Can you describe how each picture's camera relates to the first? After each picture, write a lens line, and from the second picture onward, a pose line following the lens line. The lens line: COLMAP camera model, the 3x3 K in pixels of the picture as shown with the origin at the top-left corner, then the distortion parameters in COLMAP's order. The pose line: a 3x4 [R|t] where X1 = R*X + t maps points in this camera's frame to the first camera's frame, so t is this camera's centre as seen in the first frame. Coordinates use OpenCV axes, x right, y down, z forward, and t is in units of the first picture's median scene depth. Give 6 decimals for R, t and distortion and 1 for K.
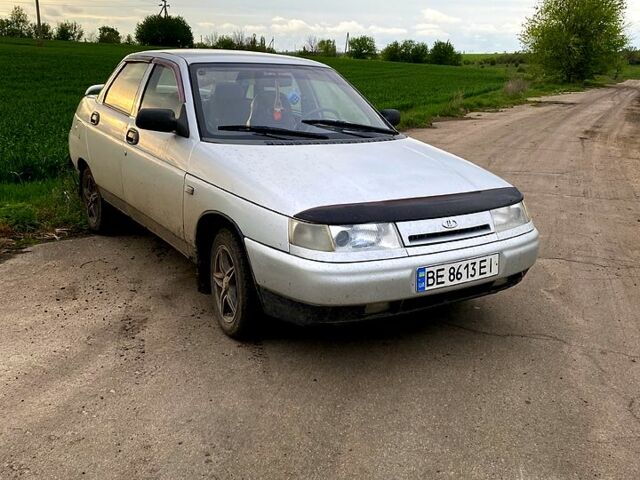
lens RADIAL K [[626.6, 0, 320.0], [0, 626.6, 240.0], [0, 0, 1]] dist [0.082206, 0.000333]
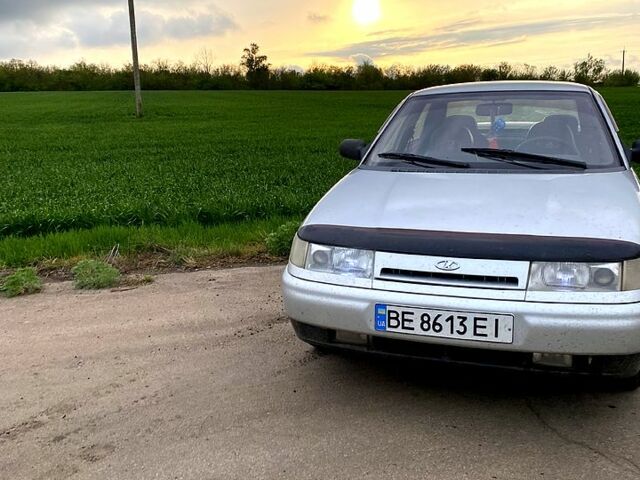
lens RADIAL K [[615.7, 0, 320.0], [0, 615.7, 240.0], [0, 0, 1]] dist [0.071200, -0.009926]
pose [[0.603269, 0.117182, -0.788882, 0.765782], [-0.171435, 0.985078, 0.015227, -0.043002], [0.778895, 0.126056, 0.614356, 0.364228]]
